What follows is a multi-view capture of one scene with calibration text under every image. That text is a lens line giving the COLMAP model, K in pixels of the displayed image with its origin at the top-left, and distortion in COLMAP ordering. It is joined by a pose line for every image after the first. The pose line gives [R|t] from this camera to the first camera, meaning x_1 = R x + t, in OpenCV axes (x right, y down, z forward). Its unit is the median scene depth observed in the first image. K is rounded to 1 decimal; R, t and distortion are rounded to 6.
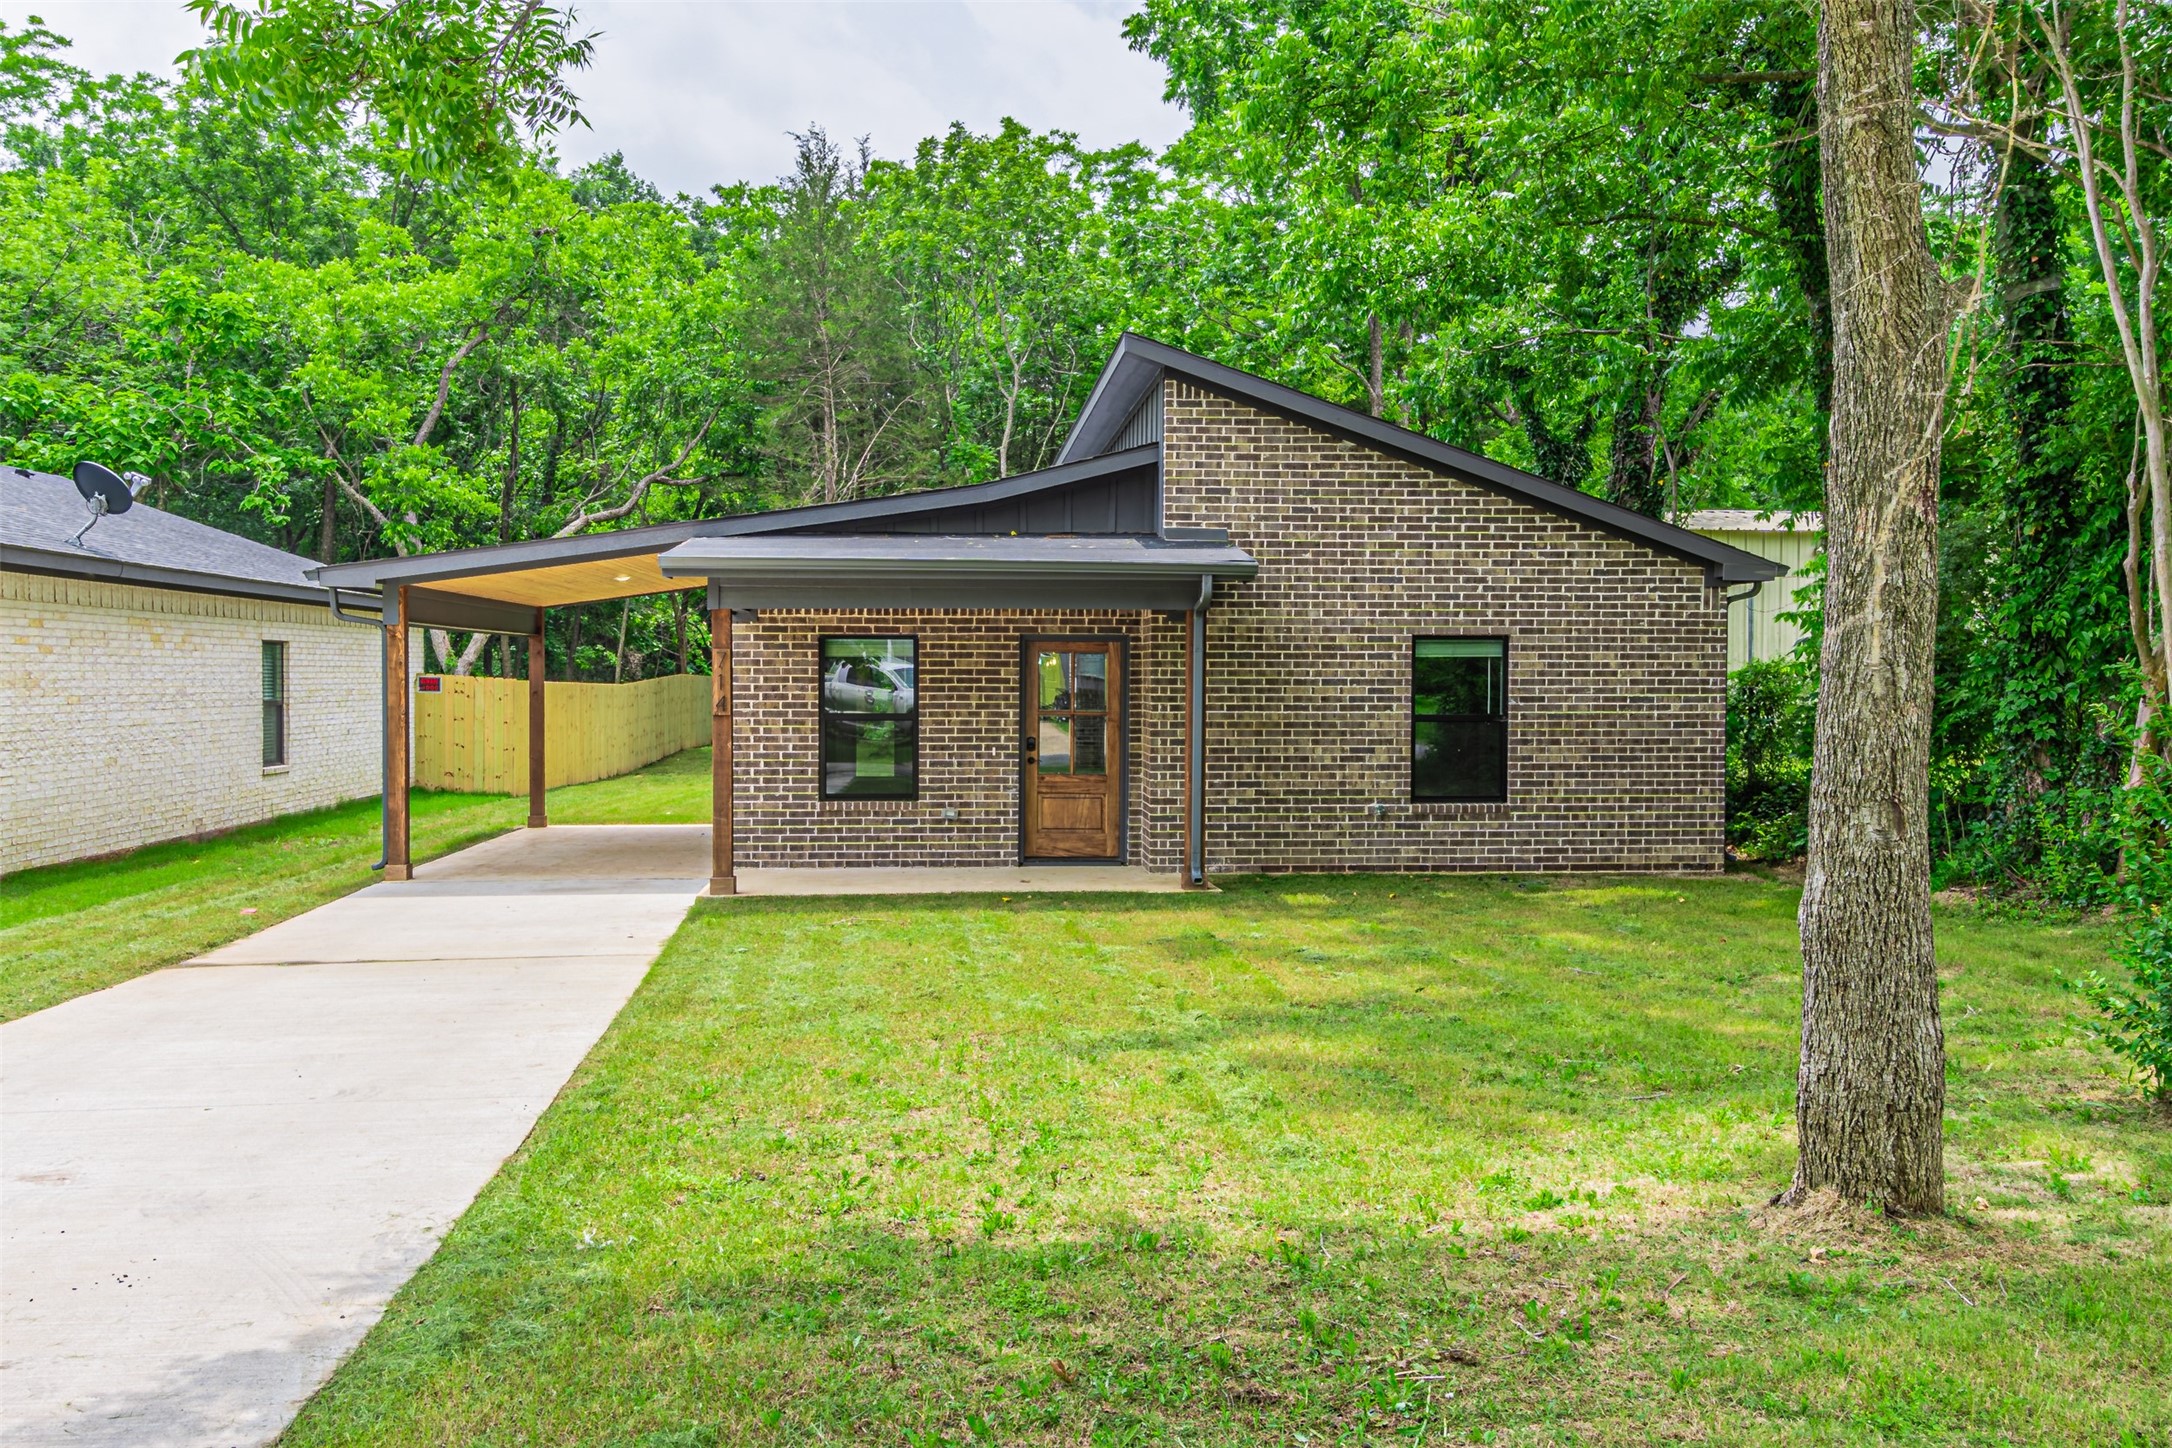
lens RADIAL K [[1805.3, 0, 1087.6], [0, 1805.3, 715.0], [0, 0, 1]] dist [-0.005448, -0.000896]
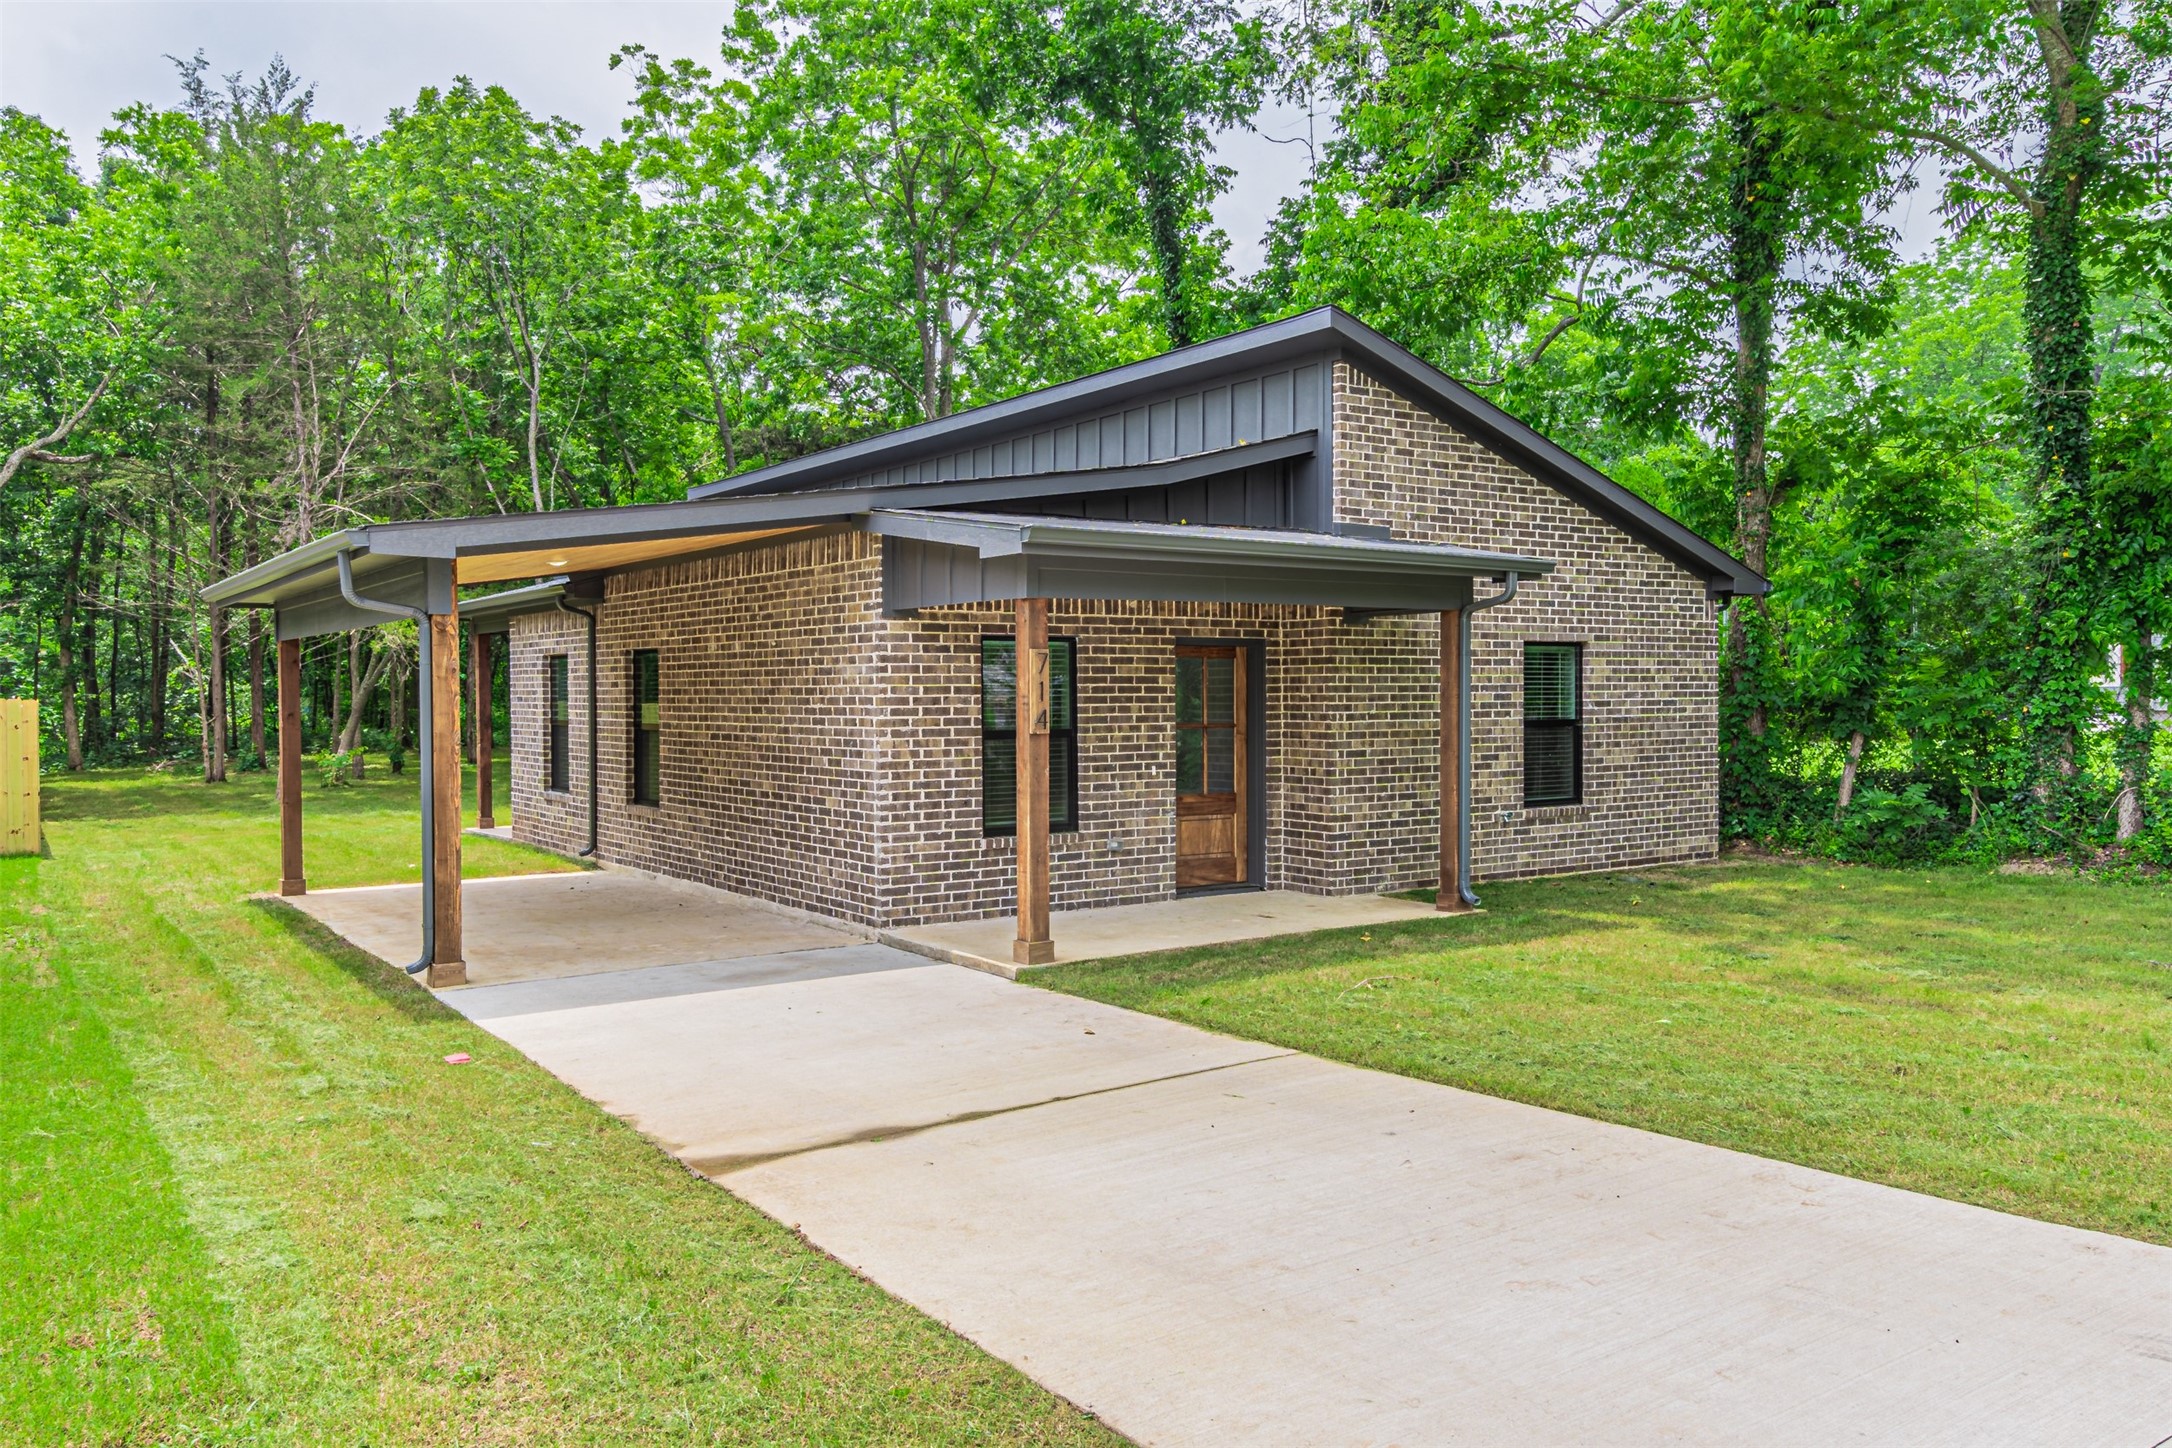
lens RADIAL K [[1625.4, 0, 1086.2], [0, 1625.4, 726.3], [0, 0, 1]] dist [-0.001915, -0.002182]
pose [[0.864664, -0.018465, 0.502011, -0.480211], [0.019987, 0.999797, 0.002350, -0.003879], [-0.501953, 0.008002, 0.864858, 0.338619]]
